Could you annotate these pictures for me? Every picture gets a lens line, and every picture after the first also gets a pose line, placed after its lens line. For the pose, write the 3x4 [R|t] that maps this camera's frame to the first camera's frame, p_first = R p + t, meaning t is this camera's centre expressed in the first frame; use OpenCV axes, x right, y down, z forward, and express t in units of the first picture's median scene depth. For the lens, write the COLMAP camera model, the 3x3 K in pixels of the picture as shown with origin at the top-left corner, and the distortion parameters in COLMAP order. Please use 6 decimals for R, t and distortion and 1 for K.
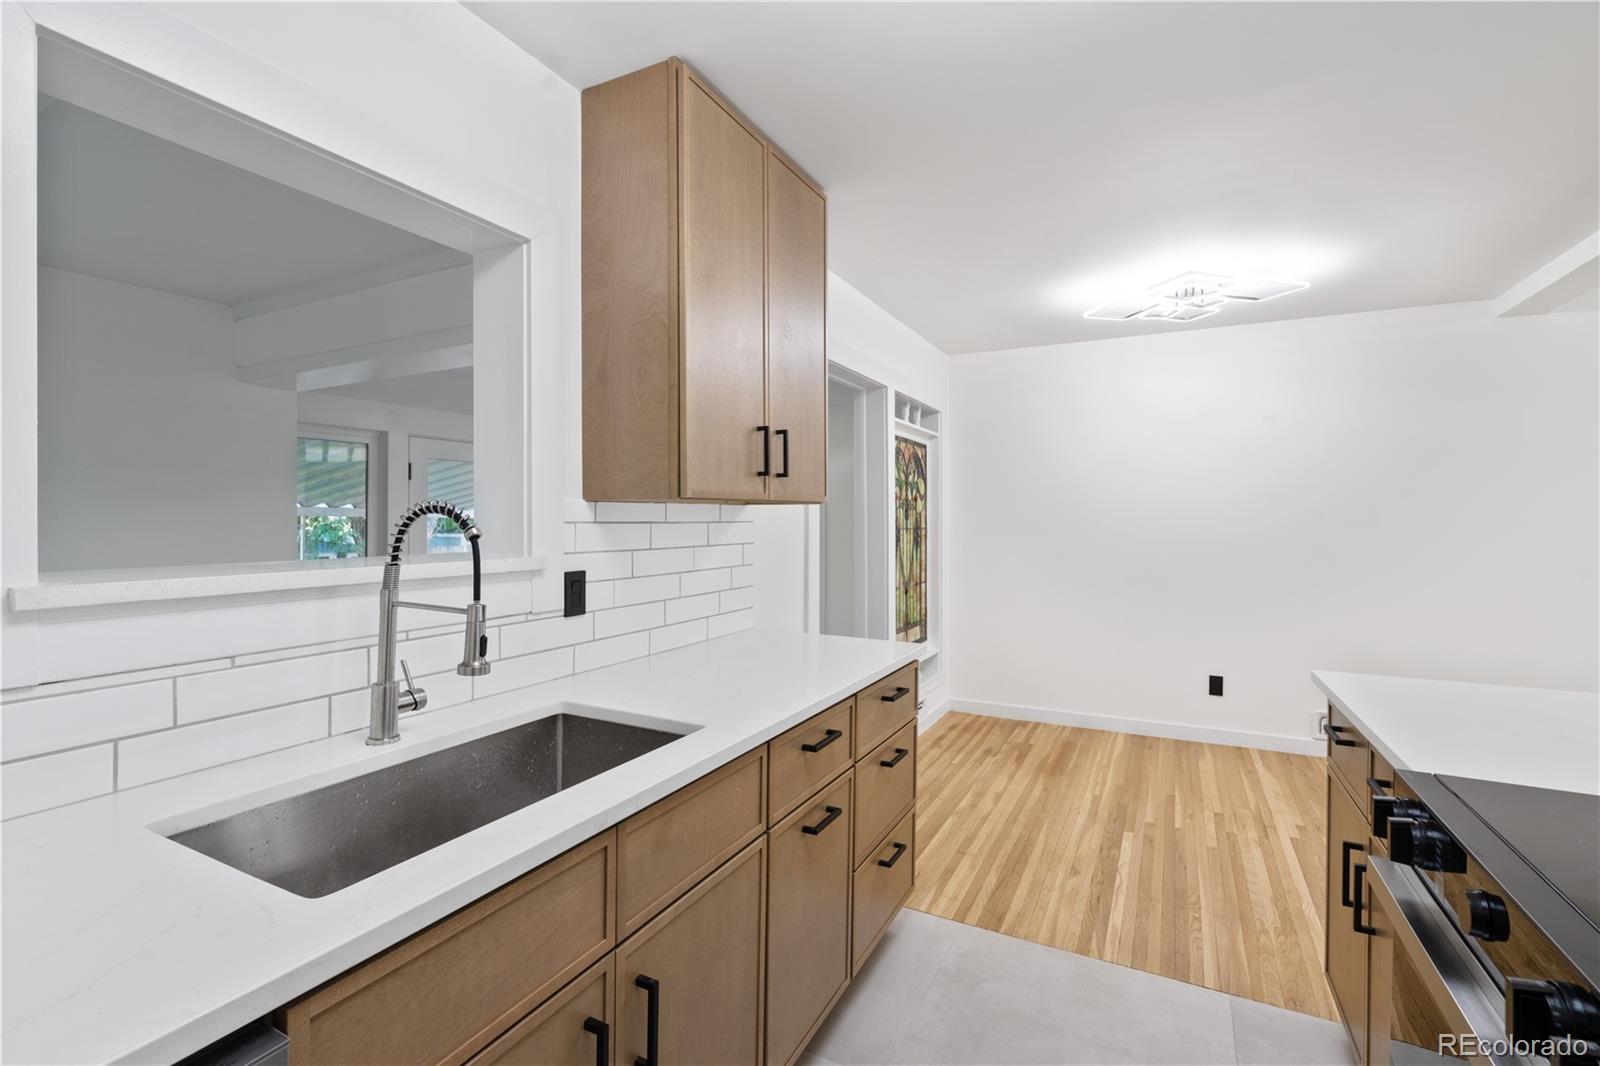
lens RADIAL K [[726.3, 0, 798.7], [0, 726.3, 521.1], [0, 0, 1]] dist [-0.005681, 0.000241]
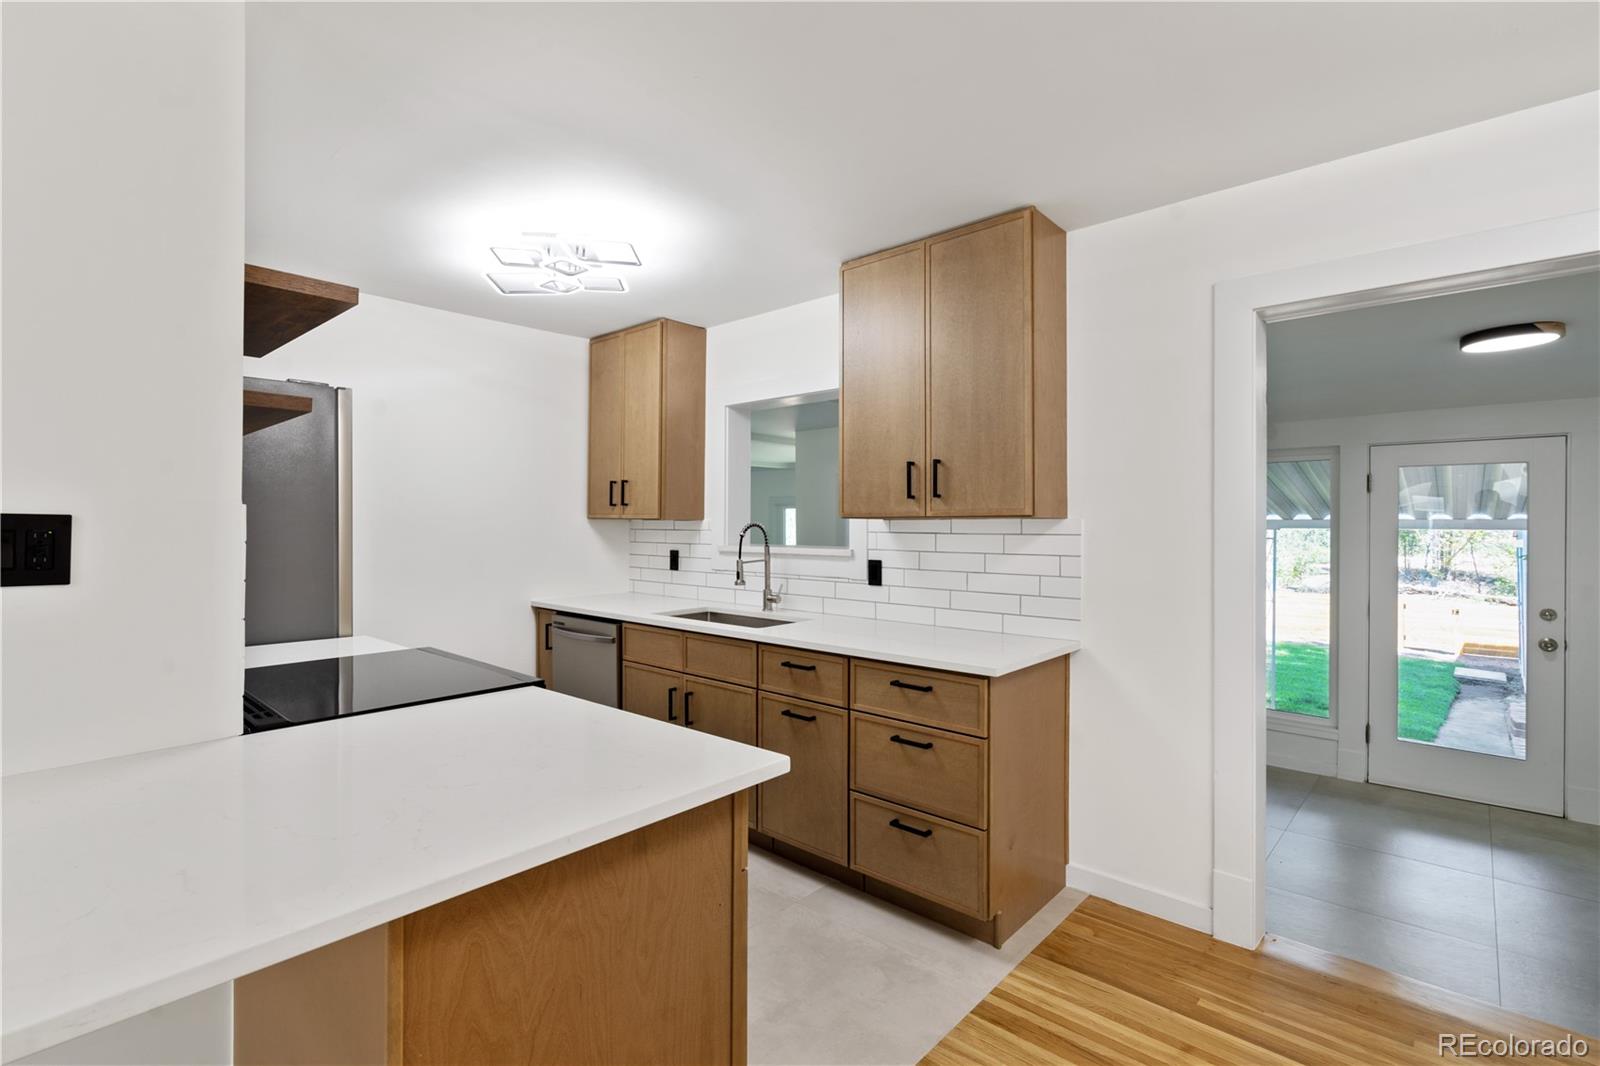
lens RADIAL K [[726.3, 0, 786.8], [0, 726.3, 519.6], [0, 0, 1]] dist [-0.005681, 0.000241]
pose [[-0.253762, -0.012768, -0.967182, 1.226676], [-0.010528, 0.999890, -0.010438, -0.006630], [0.967209, 0.007534, -0.253869, 1.054531]]
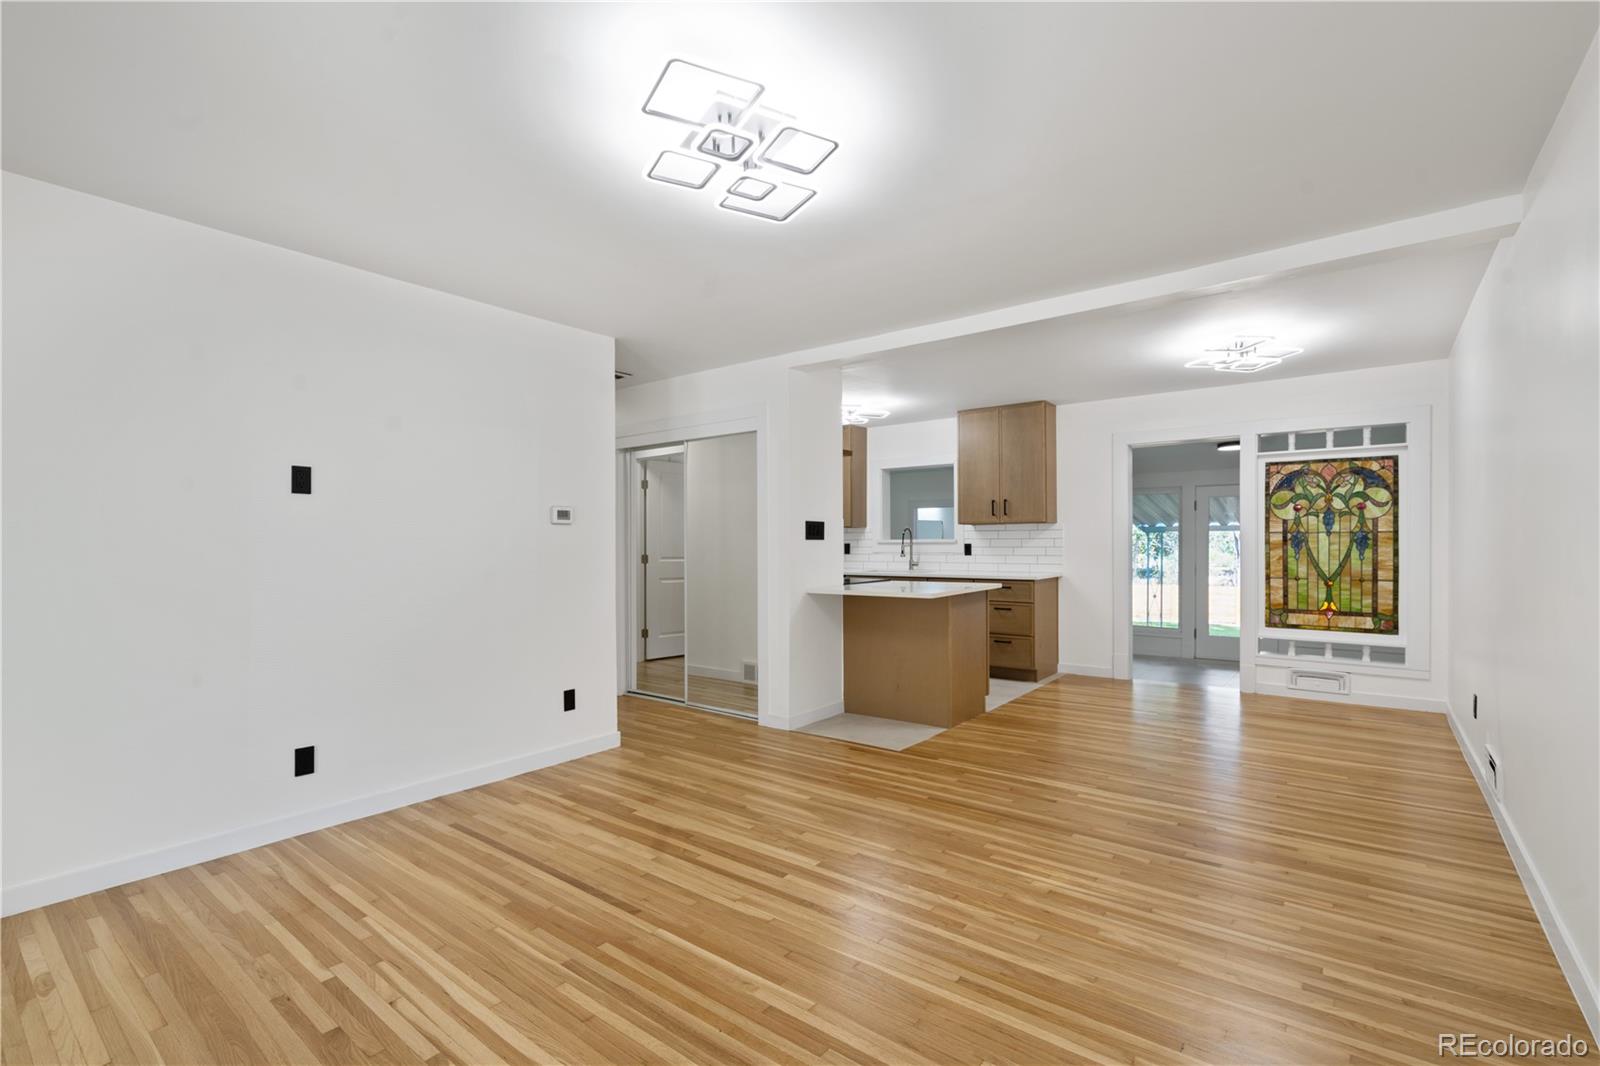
lens RADIAL K [[726.3, 0, 799.0], [0, 726.3, 545.4], [0, 0, 1]] dist [-0.005681, 0.000241]
pose [[-0.163938, 0.001861, -0.986469, 3.055391], [0.001409, 0.999998, 0.001653, 0.059720], [0.986470, -0.001119, -0.163940, 0.639338]]
